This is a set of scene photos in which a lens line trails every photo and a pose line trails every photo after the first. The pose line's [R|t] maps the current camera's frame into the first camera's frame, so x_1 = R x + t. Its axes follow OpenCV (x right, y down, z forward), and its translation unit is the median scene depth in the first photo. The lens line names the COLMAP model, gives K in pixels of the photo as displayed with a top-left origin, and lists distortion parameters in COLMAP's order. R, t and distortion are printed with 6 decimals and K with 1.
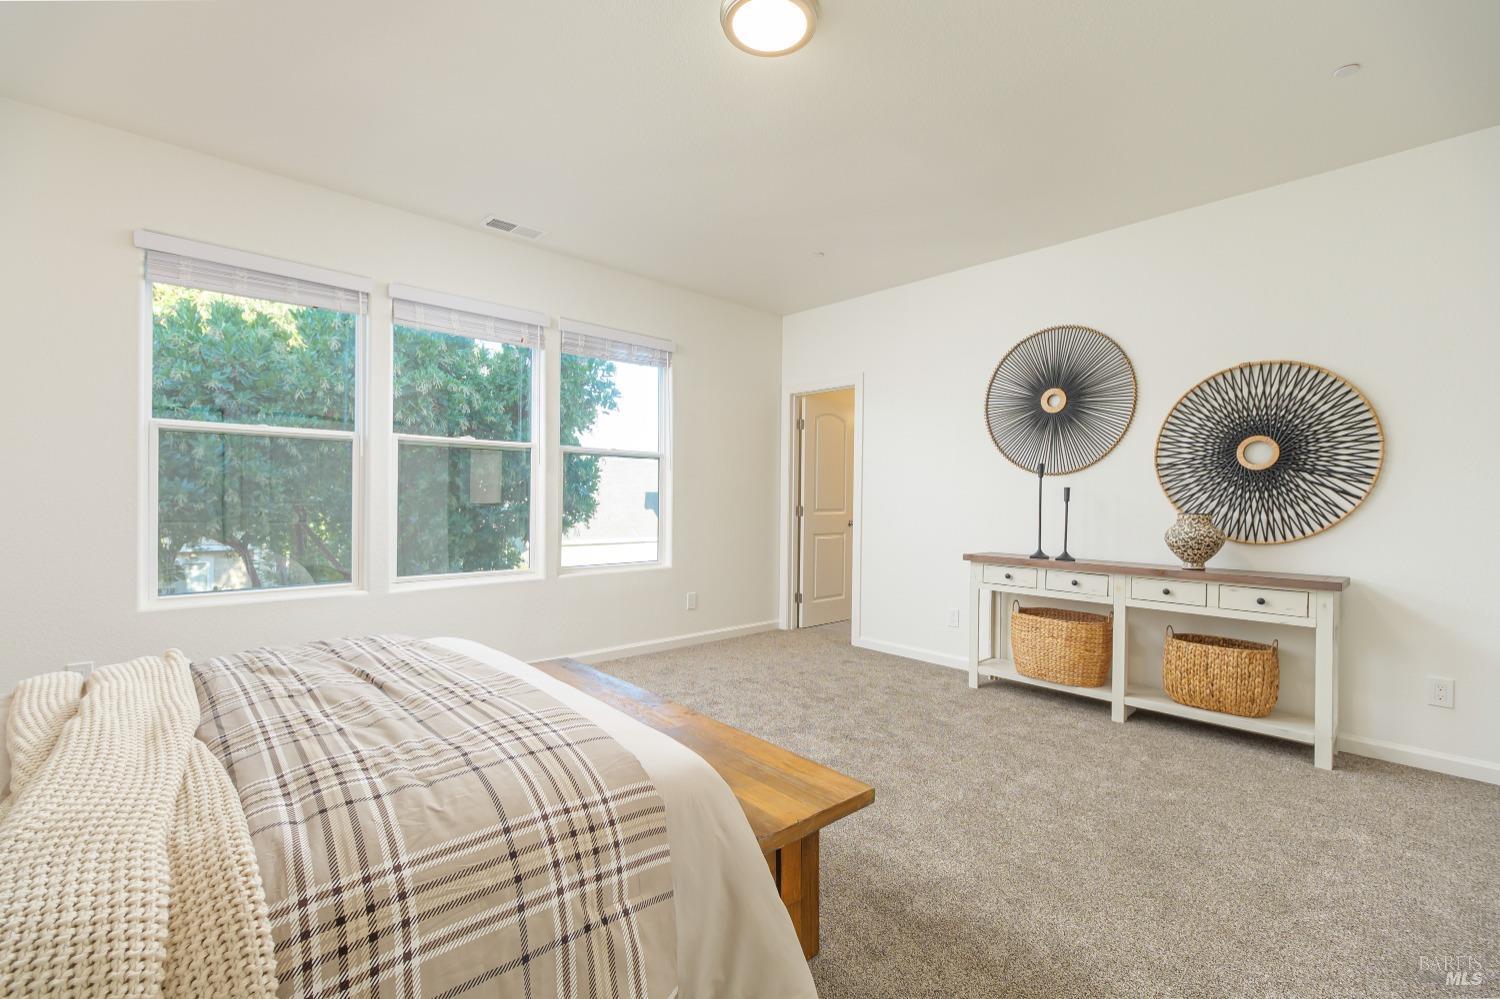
lens RADIAL K [[653.4, 0, 755.7], [0, 653.4, 506.3], [0, 0, 1]] dist [-0.000567, -0.000039]
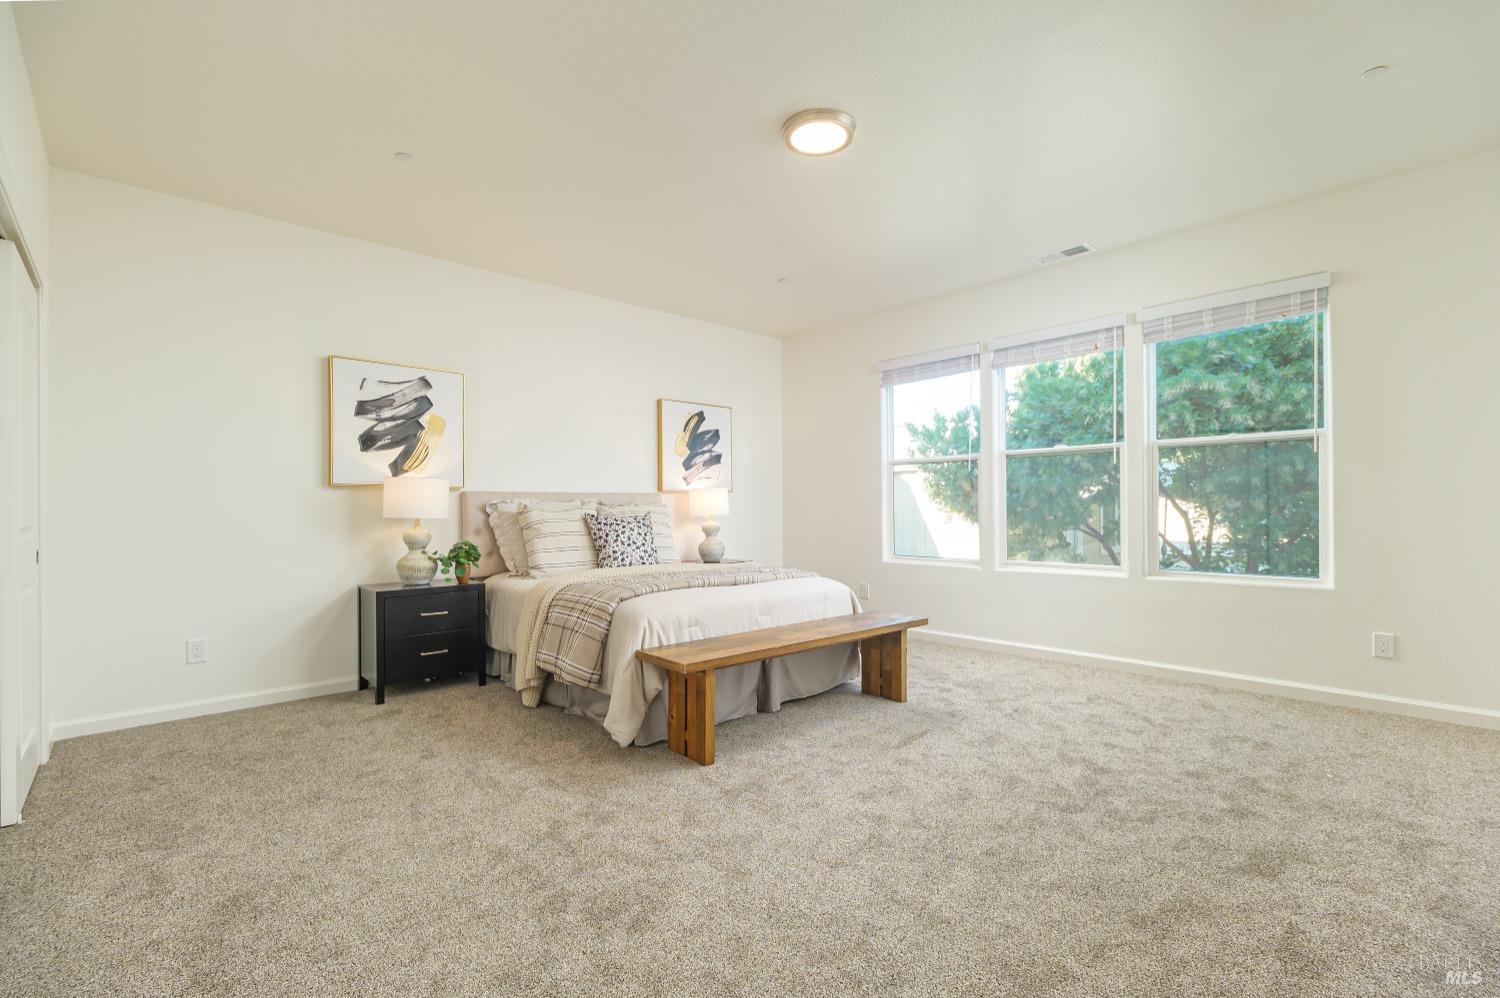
lens RADIAL K [[653.4, 0, 755.7], [0, 653.4, 505.8], [0, 0, 1]] dist [-0.000567, -0.000039]
pose [[-0.001530, -0.023753, -0.999717, 0.723505], [-0.011190, 0.999656, -0.023734, 0.034099], [0.999936, 0.011150, -0.001795, 0.475472]]
